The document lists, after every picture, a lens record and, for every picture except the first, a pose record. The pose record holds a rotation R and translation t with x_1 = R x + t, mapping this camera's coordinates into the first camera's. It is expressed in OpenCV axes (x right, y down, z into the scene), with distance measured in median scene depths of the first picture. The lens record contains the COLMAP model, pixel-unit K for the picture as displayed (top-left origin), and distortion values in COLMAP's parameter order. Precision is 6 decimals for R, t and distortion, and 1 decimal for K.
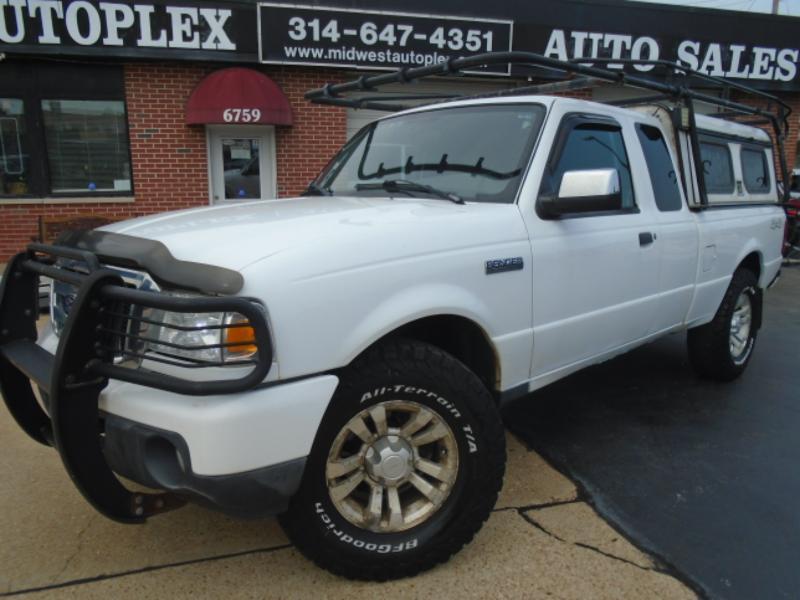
lens RADIAL K [[617.1, 0, 387.1], [0, 617.1, 306.5], [0, 0, 1]] dist [-0.028804, 0.012910]
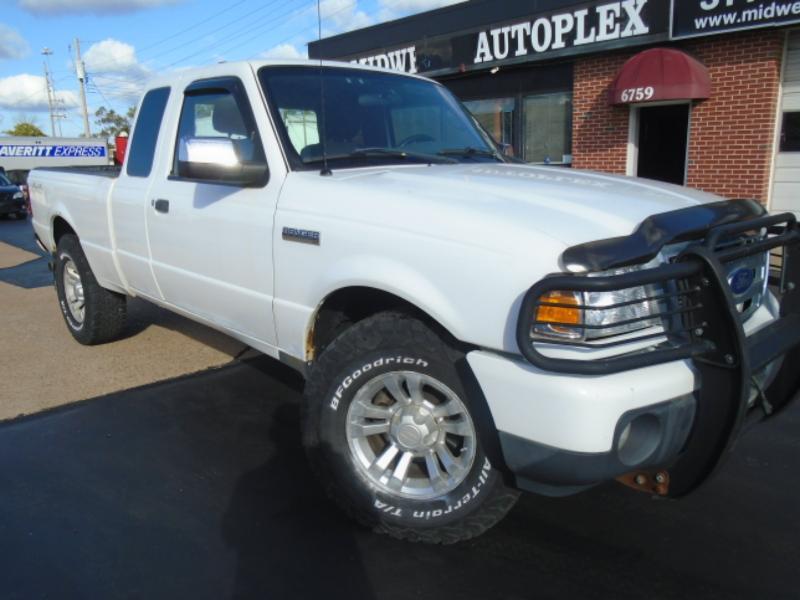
lens RADIAL K [[617.1, 0, 391.6], [0, 617.1, 300.4], [0, 0, 1]] dist [-0.028804, 0.012910]
pose [[0.418154, 0.201907, -0.885653, 0.594311], [-0.166437, 0.975509, 0.143810, -0.038453], [0.892998, 0.087271, 0.441518, 0.161168]]
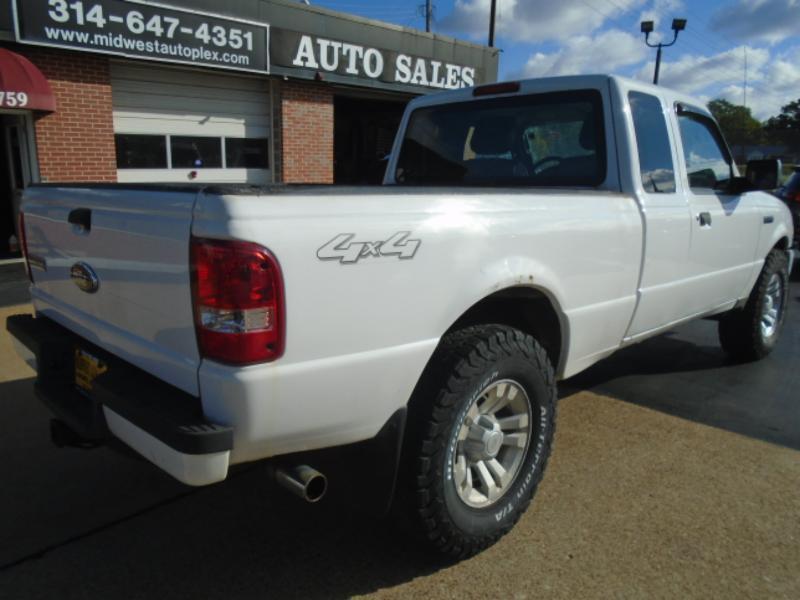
lens RADIAL K [[617.1, 0, 394.1], [0, 617.1, 299.2], [0, 0, 1]] dist [-0.028804, 0.012910]
pose [[0.866892, -0.102226, 0.487902, -0.200840], [0.100608, 0.994486, 0.029608, 0.014287], [-0.488238, 0.023420, 0.872396, -0.059092]]
